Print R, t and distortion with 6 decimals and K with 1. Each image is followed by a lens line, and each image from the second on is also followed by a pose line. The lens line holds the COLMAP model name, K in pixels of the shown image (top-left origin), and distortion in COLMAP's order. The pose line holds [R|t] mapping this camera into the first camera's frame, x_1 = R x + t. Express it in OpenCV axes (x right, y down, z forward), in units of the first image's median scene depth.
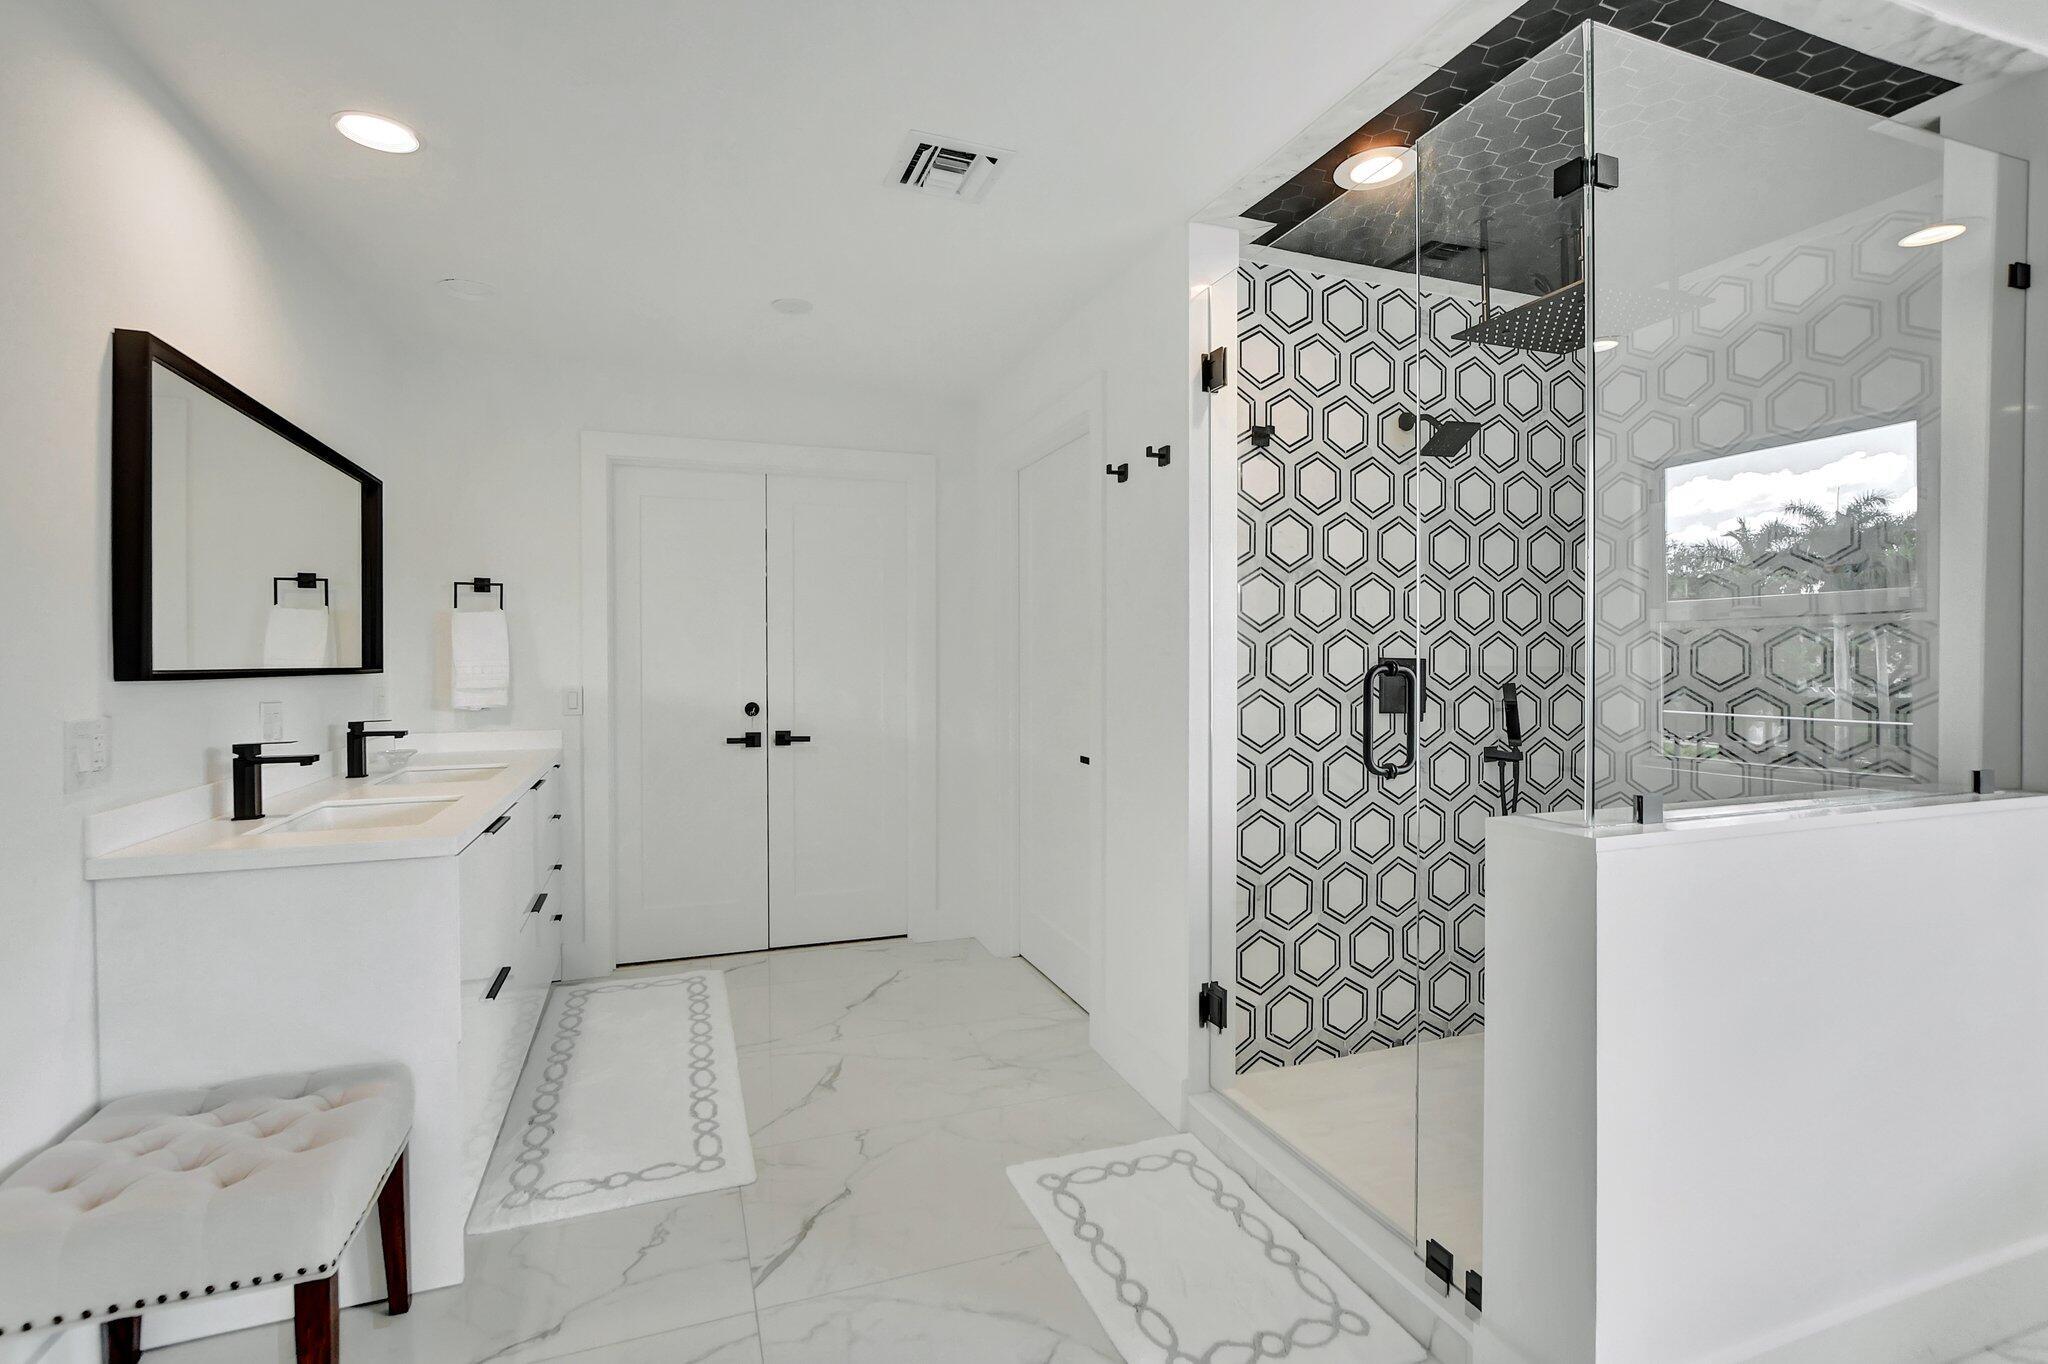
lens RADIAL K [[859.4, 0, 1020.8], [0, 859.4, 642.0], [0, 0, 1]] dist [0.000034, -0.000137]
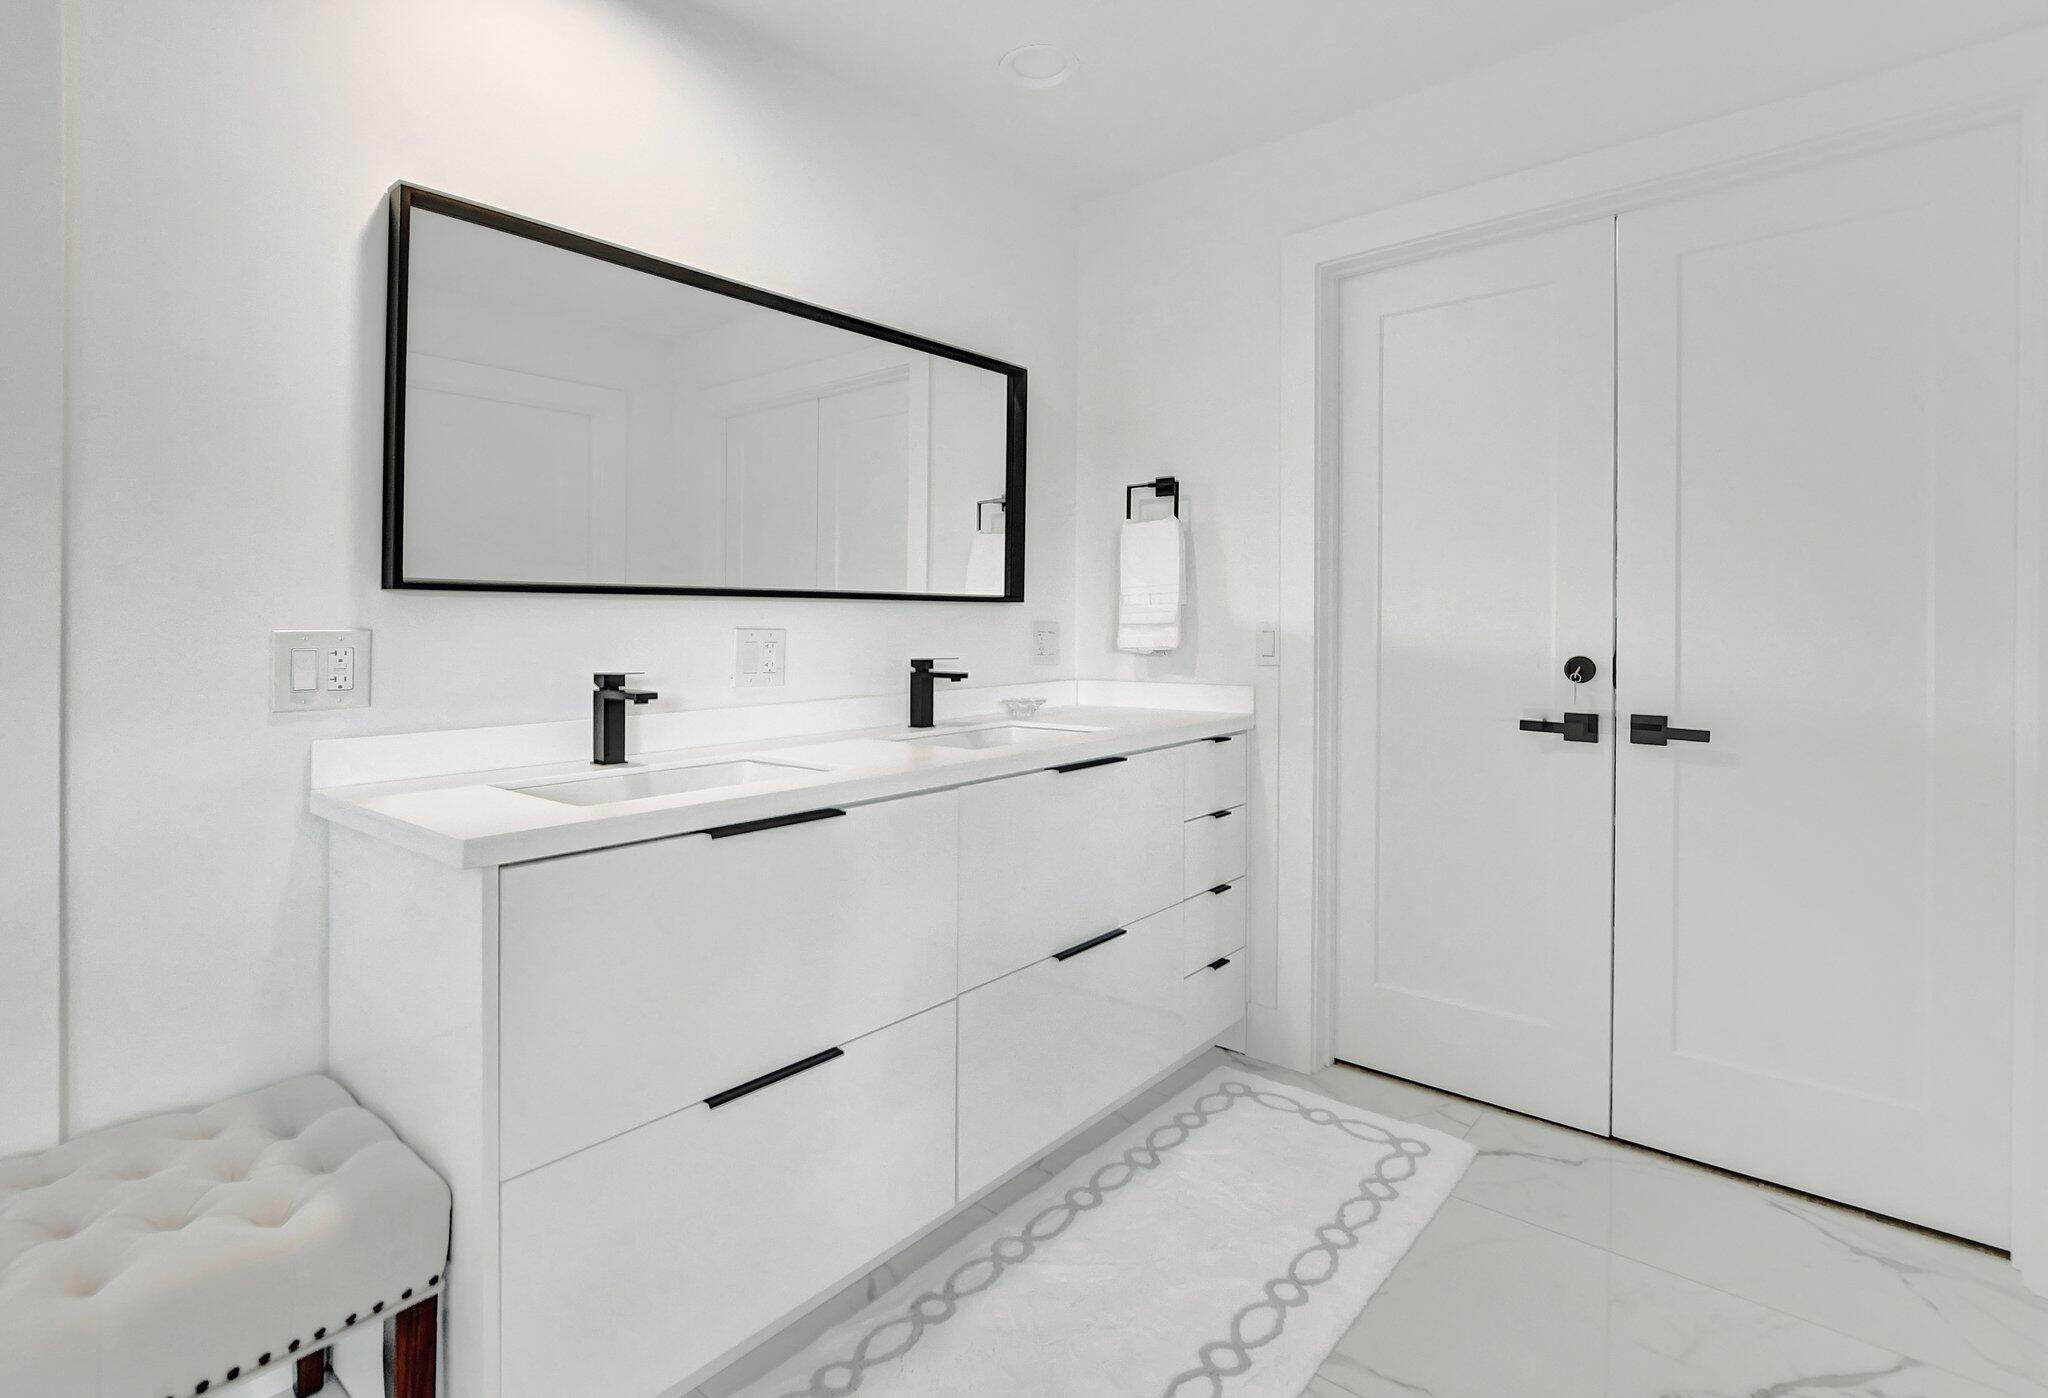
lens RADIAL K [[965.7, 0, 1028.1], [0, 965.7, 623.3], [0, 0, 1]] dist [0.000239, -0.000045]
pose [[0.473819, -0.002146, -0.880620, 0.063855], [0.029616, 0.999470, 0.013499, 0.042502], [0.880124, -0.032476, 0.473632, 0.558746]]
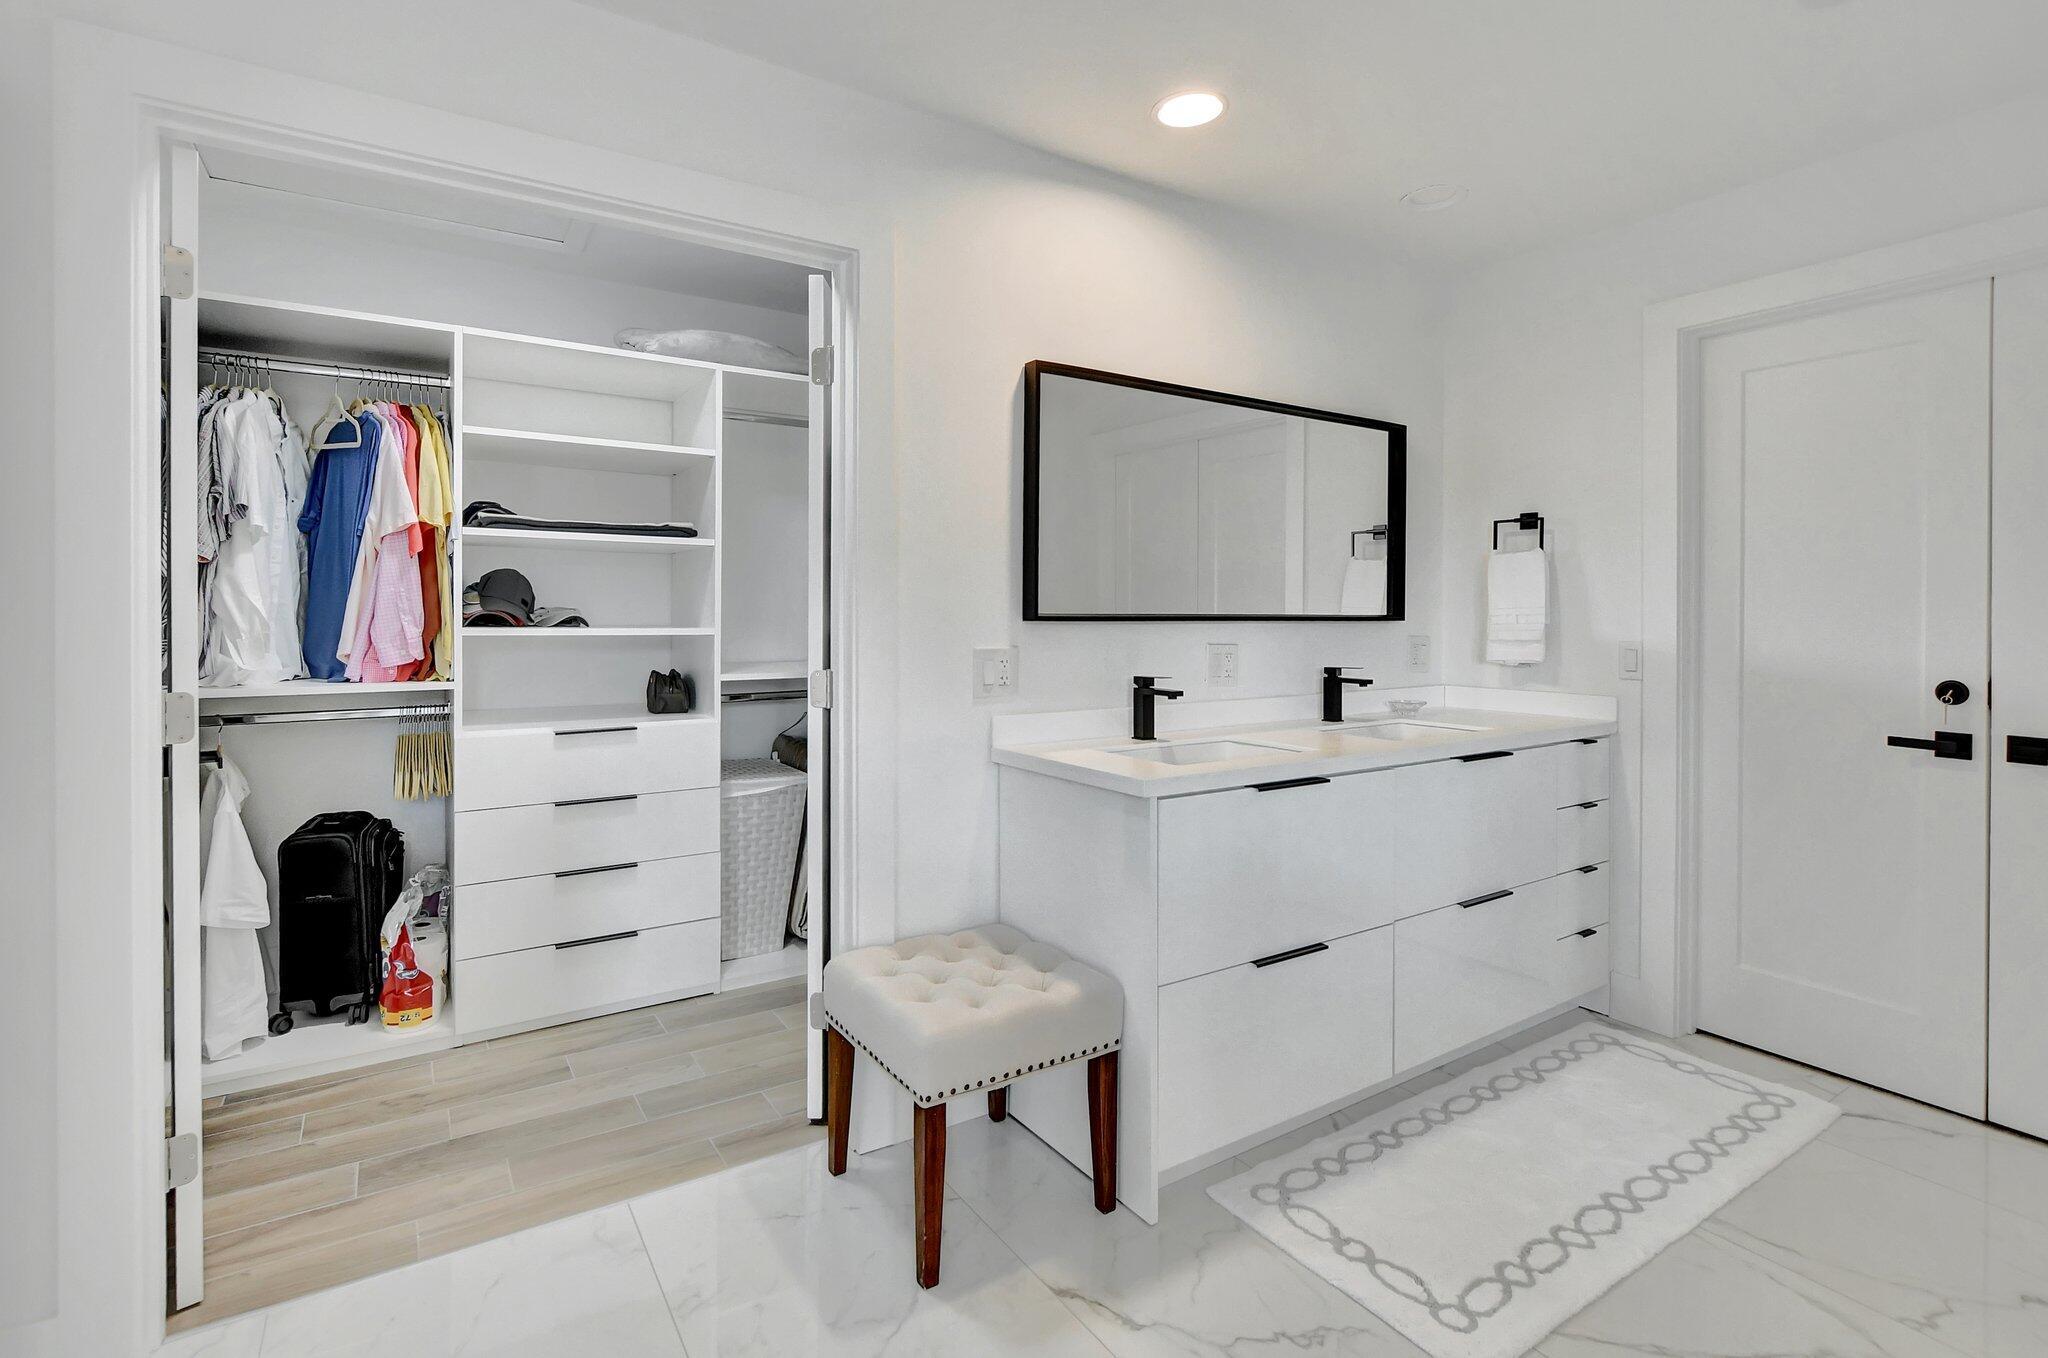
lens RADIAL K [[971.2, 0, 1055.1], [0, 971.2, 593.8], [0, 0, 1]] dist [-0.000571, -0.000518]
pose [[0.240892, -0.015472, -0.970429, 0.234610], [0.019599, 0.999747, -0.011074, 0.009454], [0.970354, -0.016351, 0.241134, 0.338682]]
